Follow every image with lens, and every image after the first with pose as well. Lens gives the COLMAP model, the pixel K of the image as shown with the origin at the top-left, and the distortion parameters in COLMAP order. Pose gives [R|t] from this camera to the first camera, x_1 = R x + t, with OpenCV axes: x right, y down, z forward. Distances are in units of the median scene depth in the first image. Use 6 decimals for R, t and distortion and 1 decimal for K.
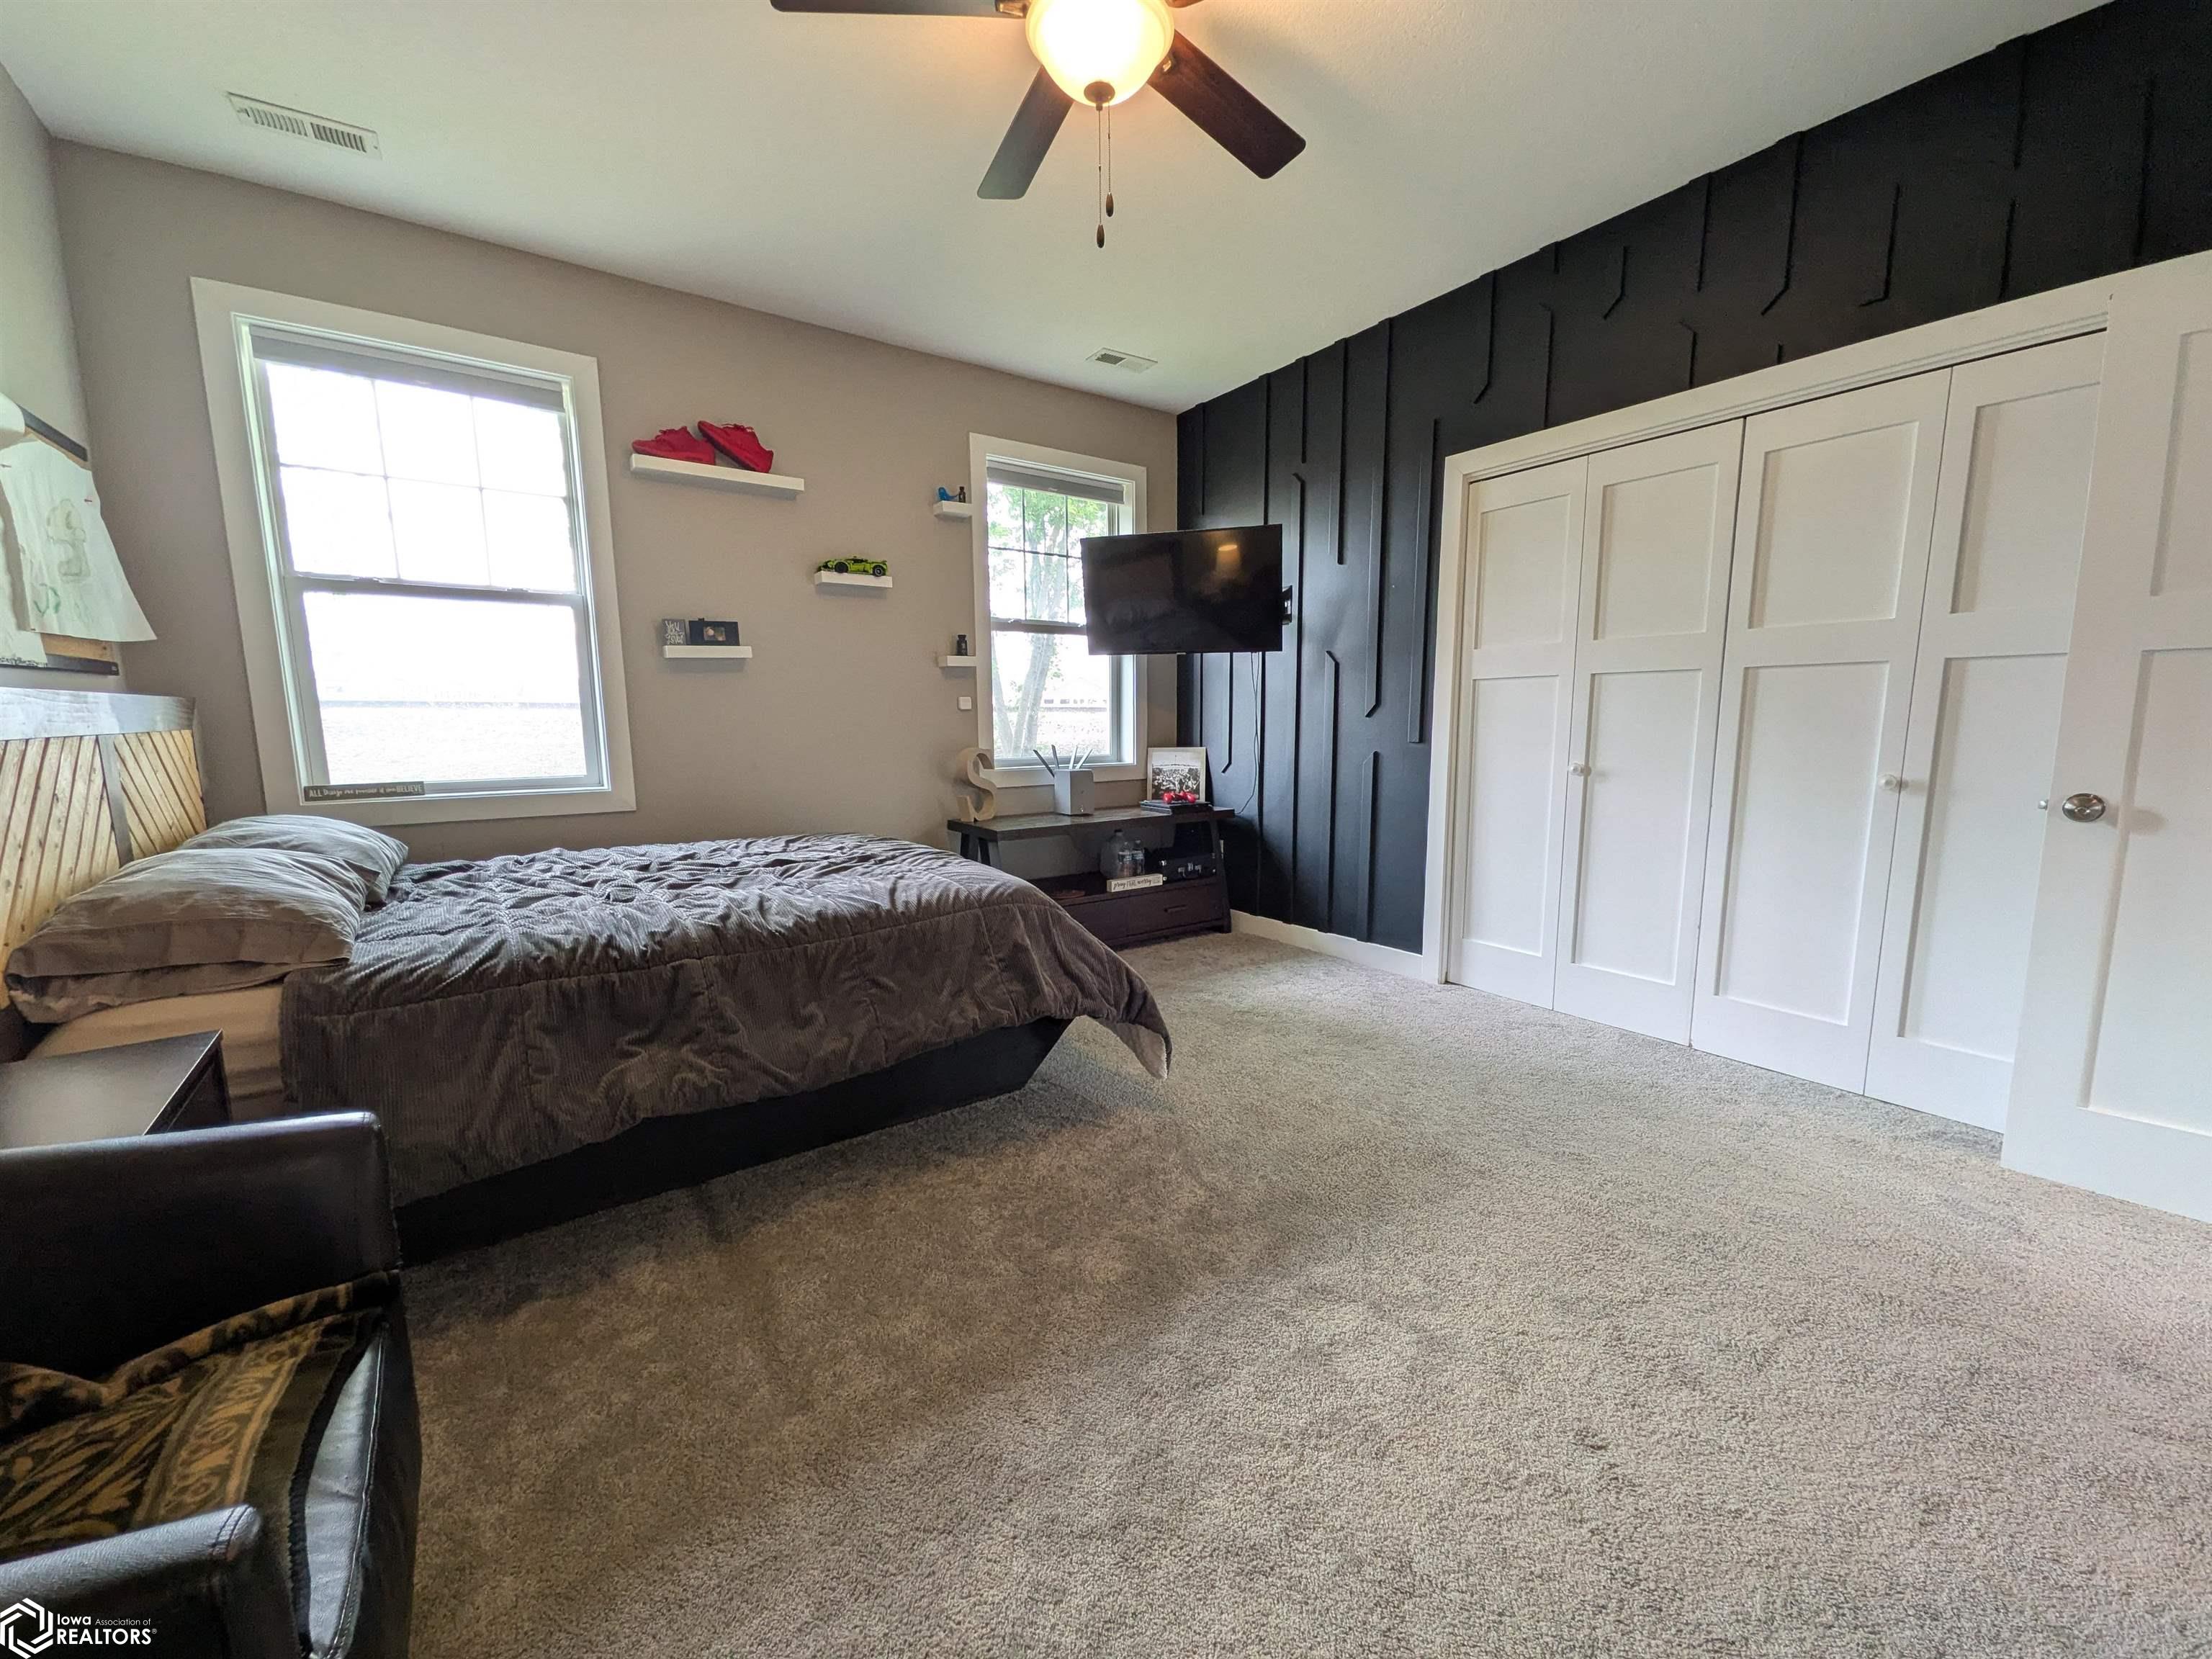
lens RADIAL K [[868.0, 0, 1106.9], [0, 868.0, 844.2], [0, 0, 1]] dist [0.006108, -0.001866]
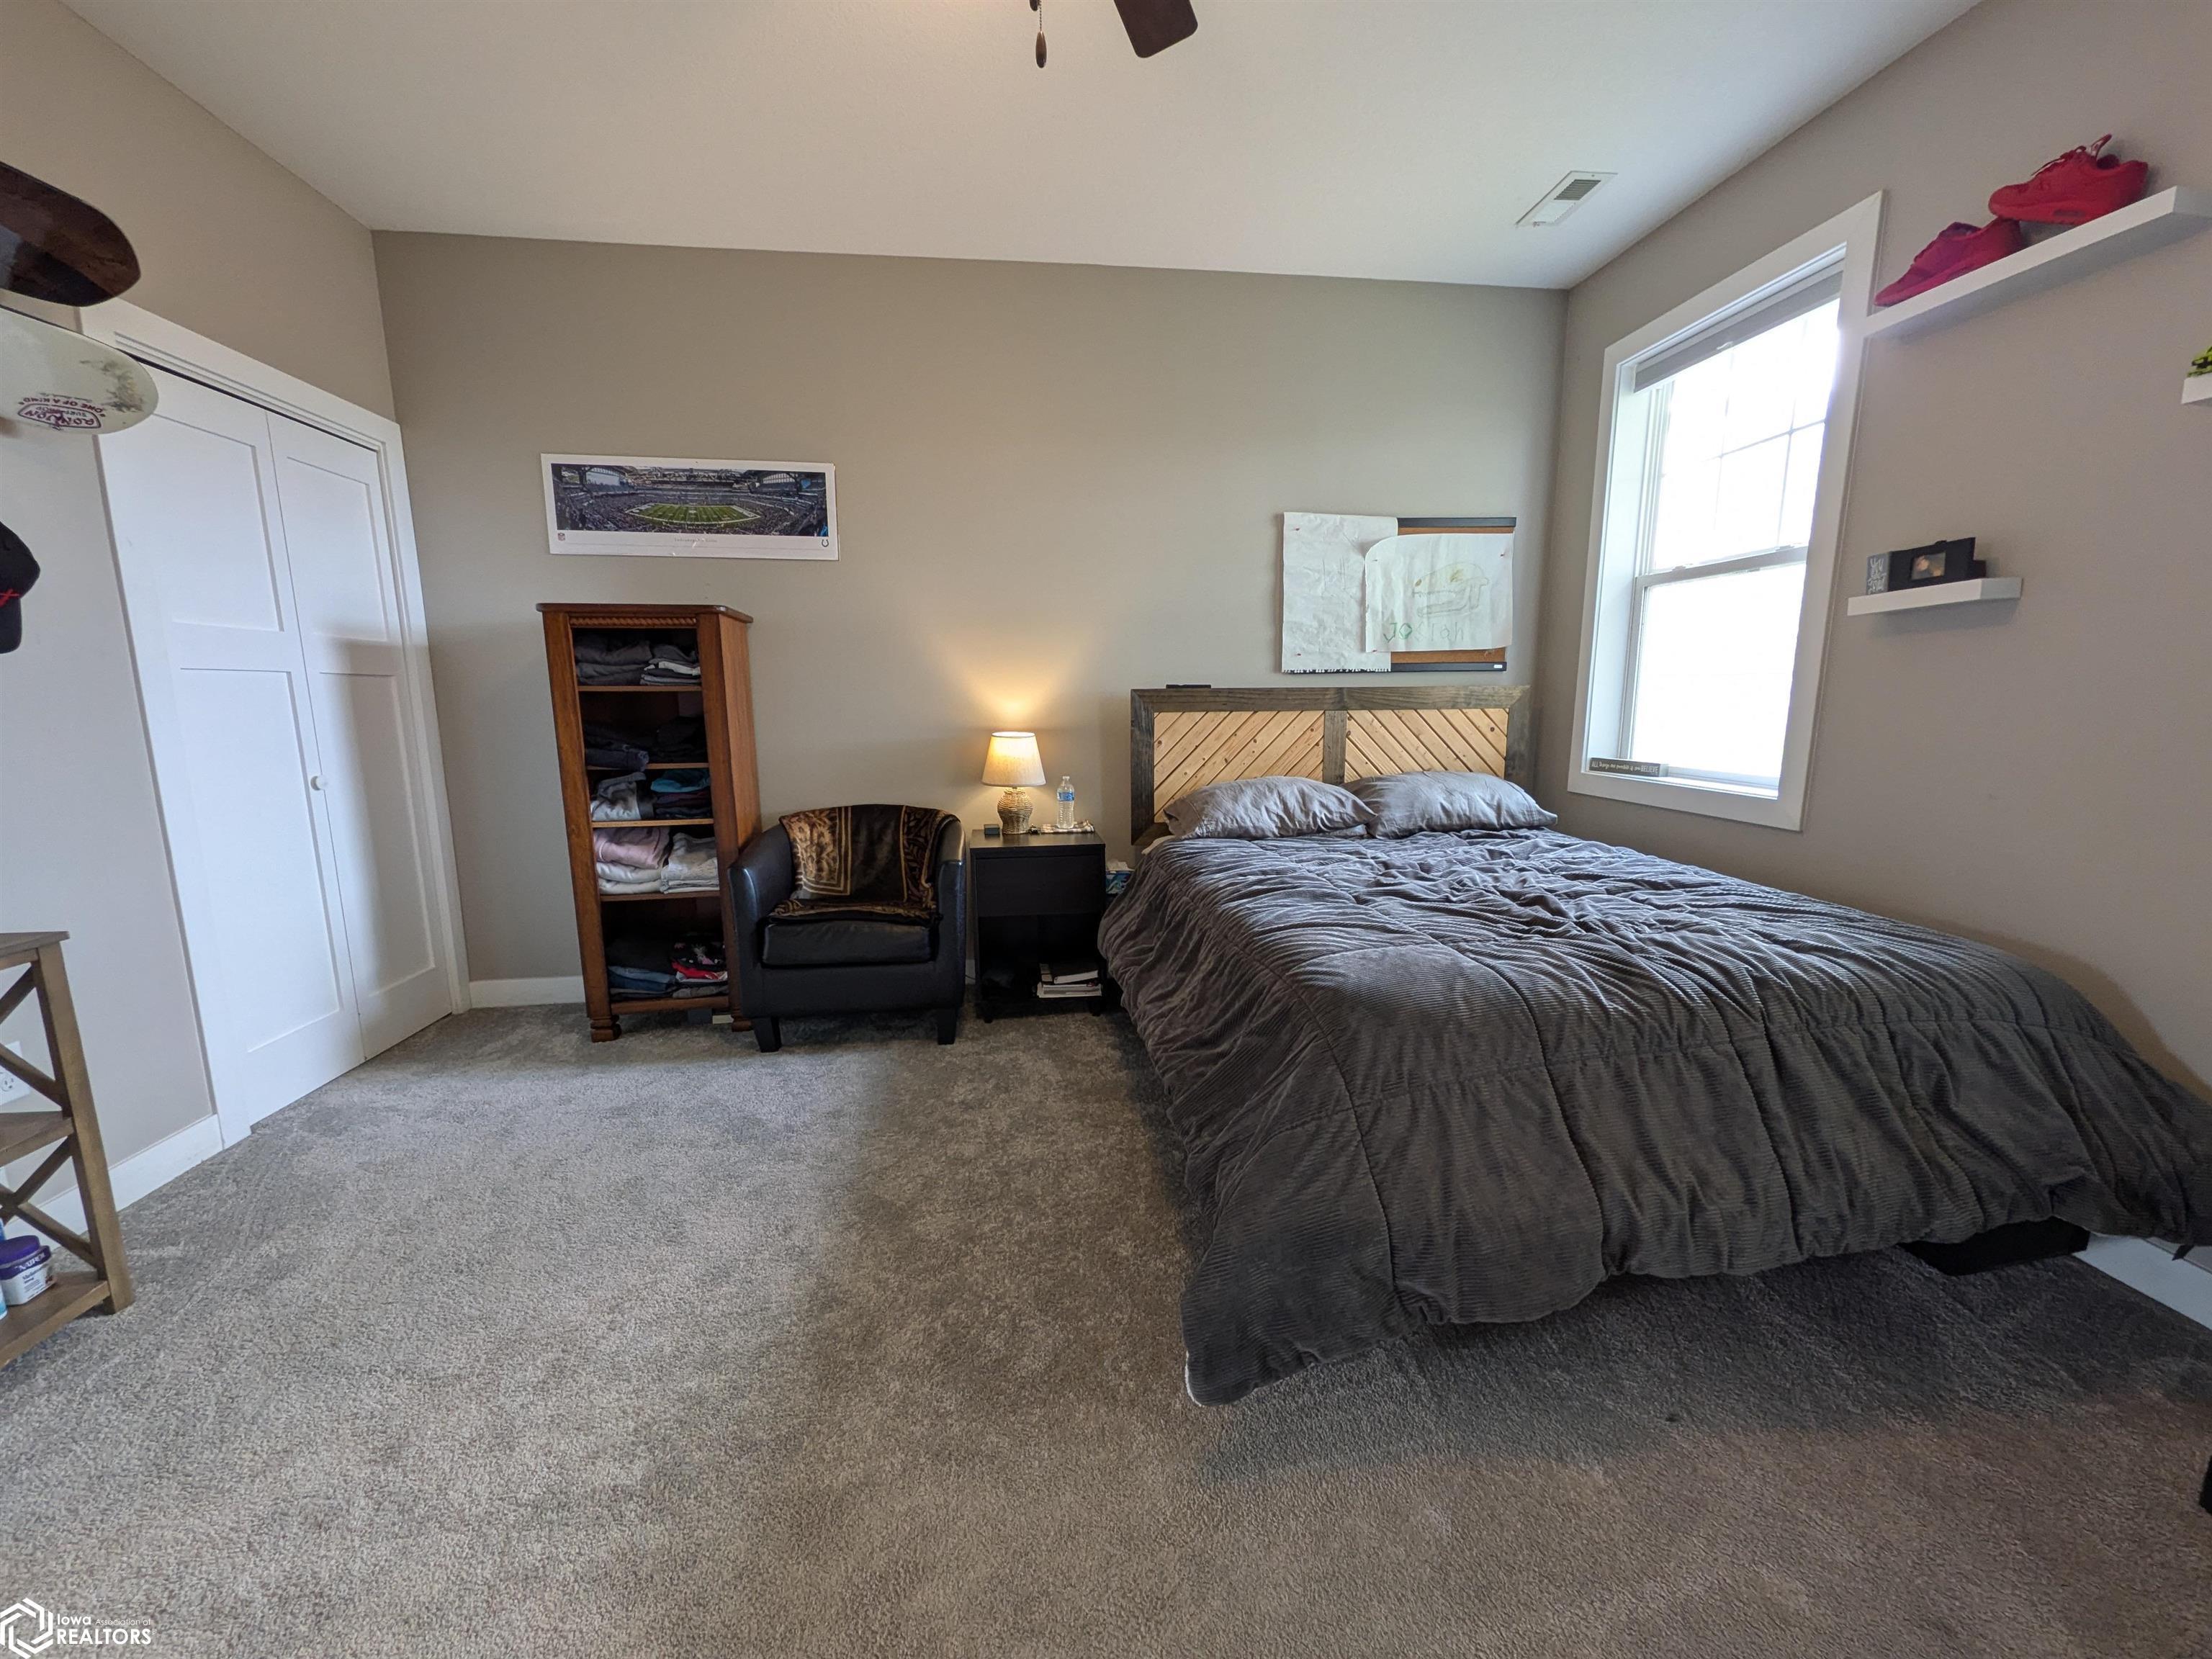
lens RADIAL K [[868.0, 0, 1098.9], [0, 868.0, 834.9], [0, 0, 1]] dist [0.006108, -0.001866]
pose [[-0.492958, 0.148938, -0.857210, 0.406302], [-0.118955, 0.964450, 0.235978, -0.149606], [0.861883, 0.218296, -0.457717, 0.895308]]
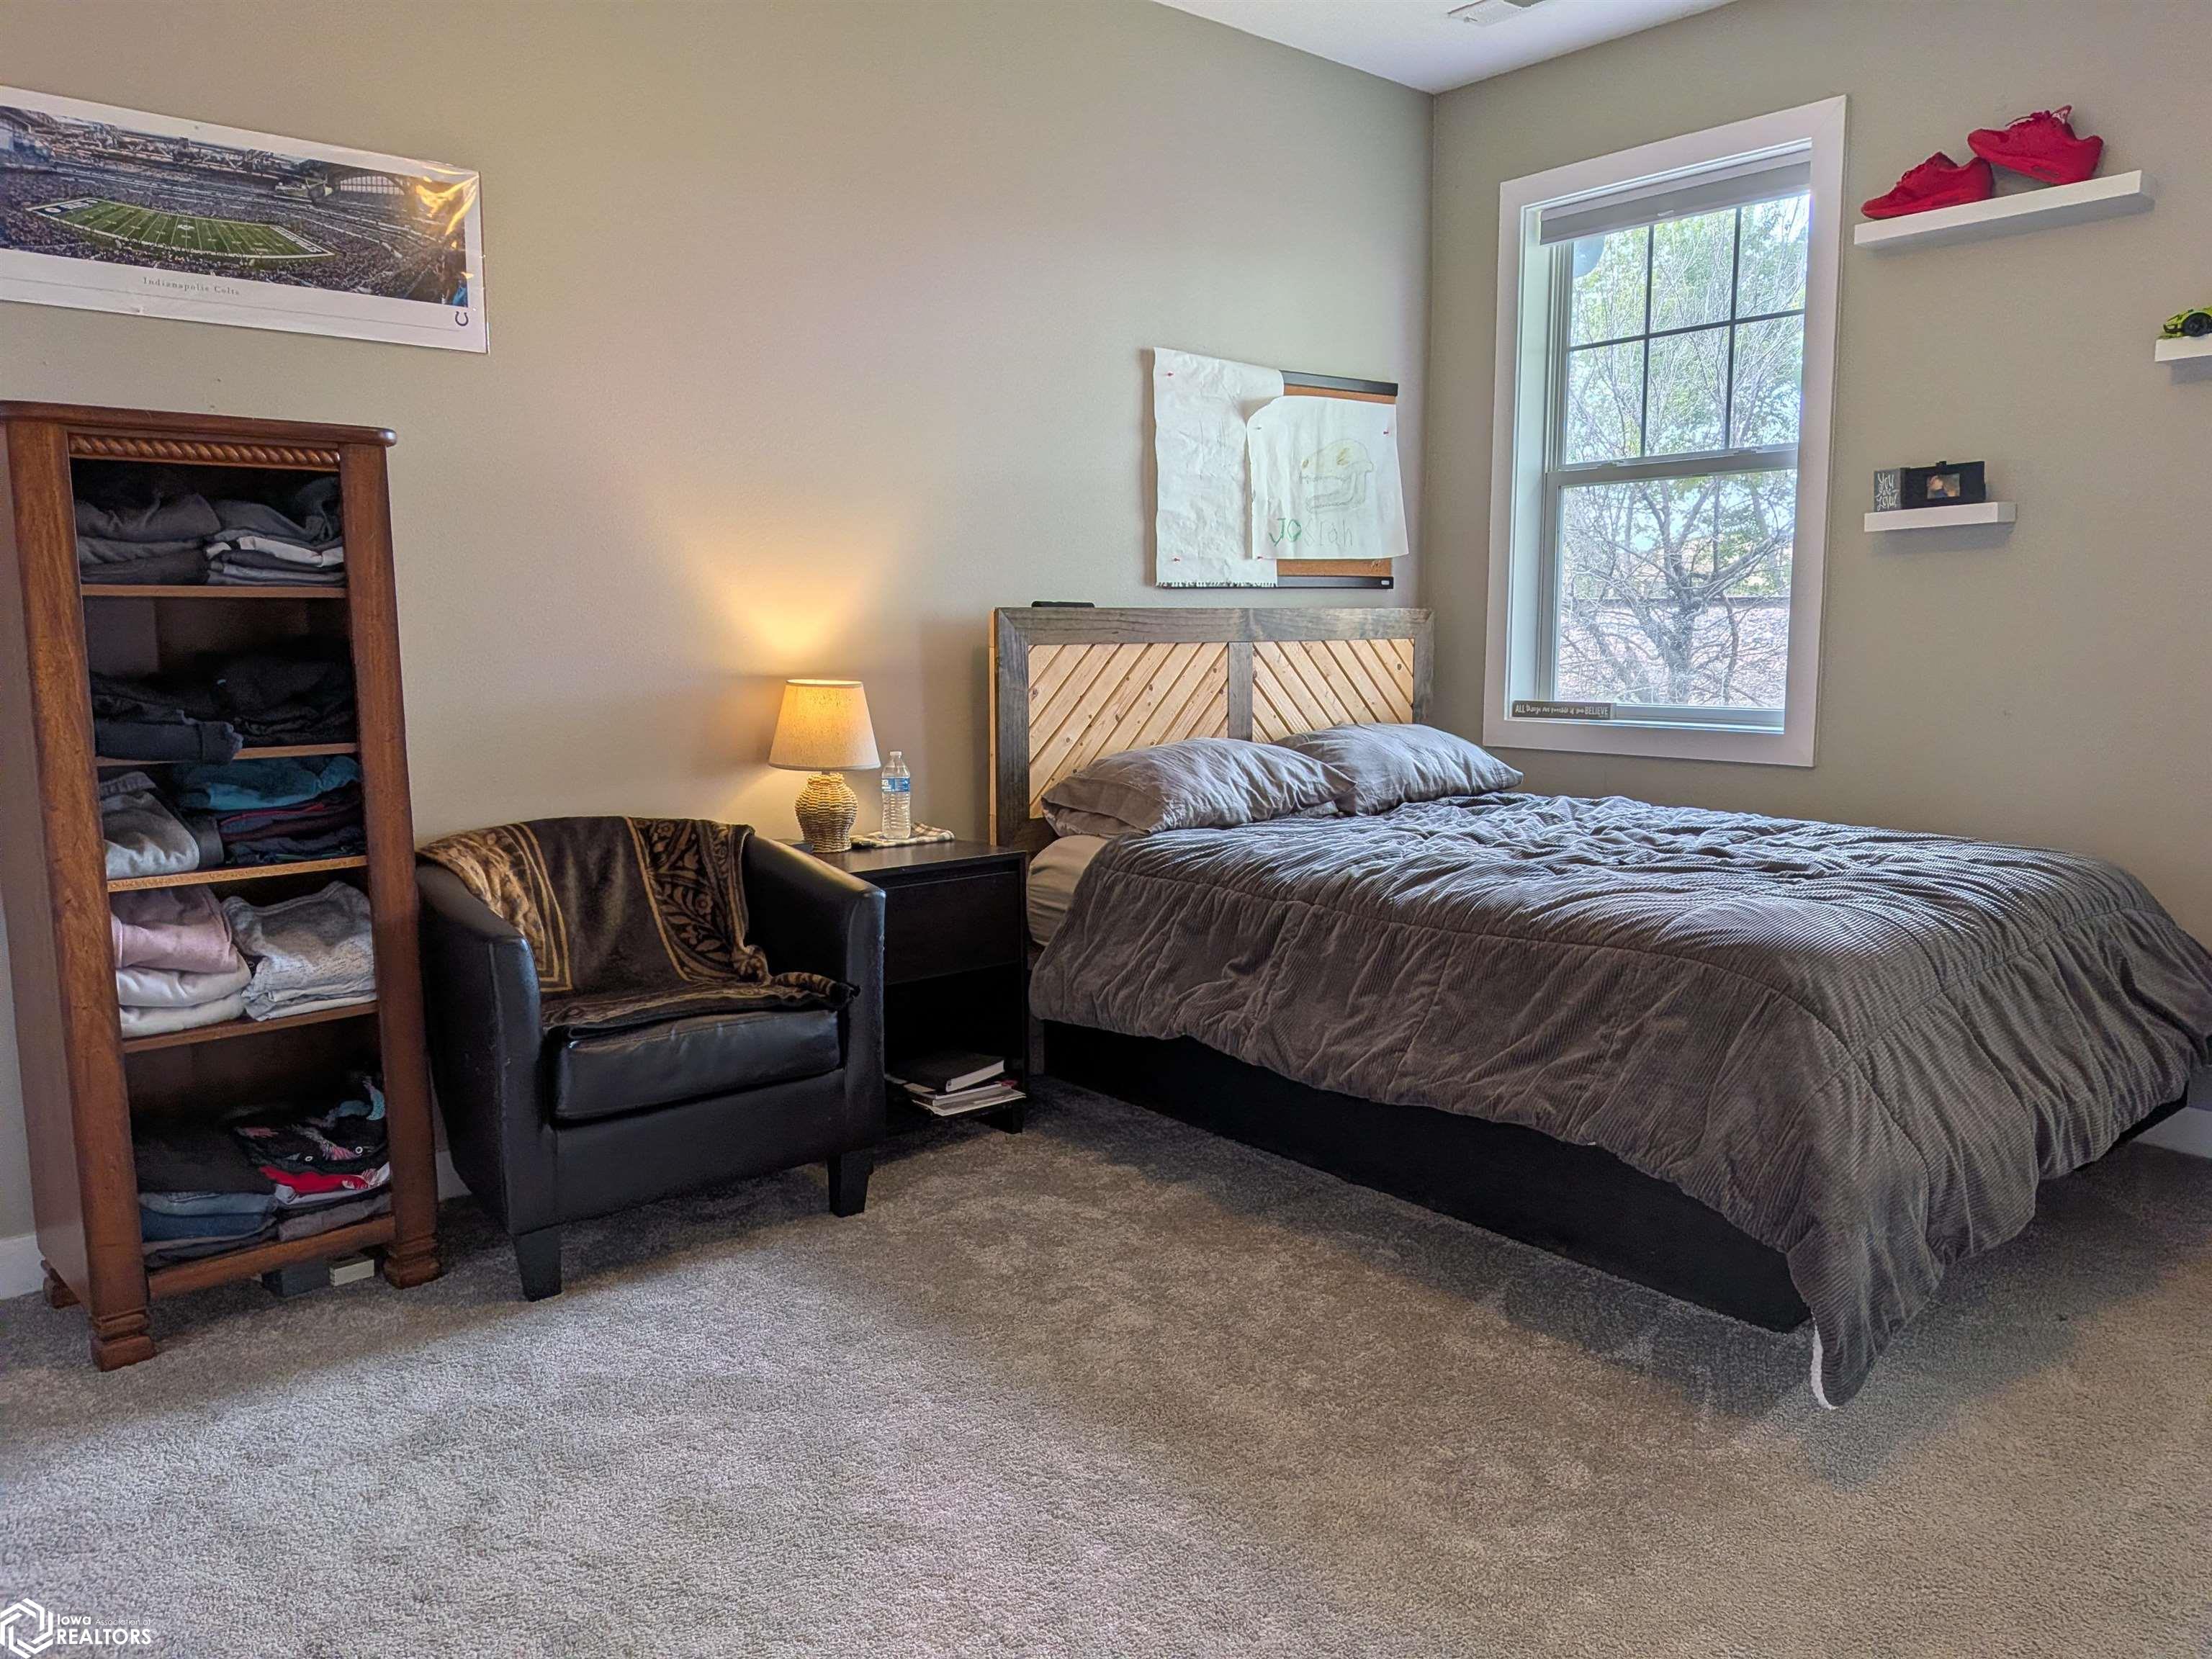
lens RADIAL K [[1584.7, 0, 1113.0], [0, 1584.7, 836.7], [0, 0, 1]] dist [0.029010, -0.038249]
pose [[0.067820, 0.134794, -0.988550, 0.677841], [-0.142892, 0.981929, 0.124088, -0.065930], [0.987412, 0.132840, 0.085856, 0.409208]]
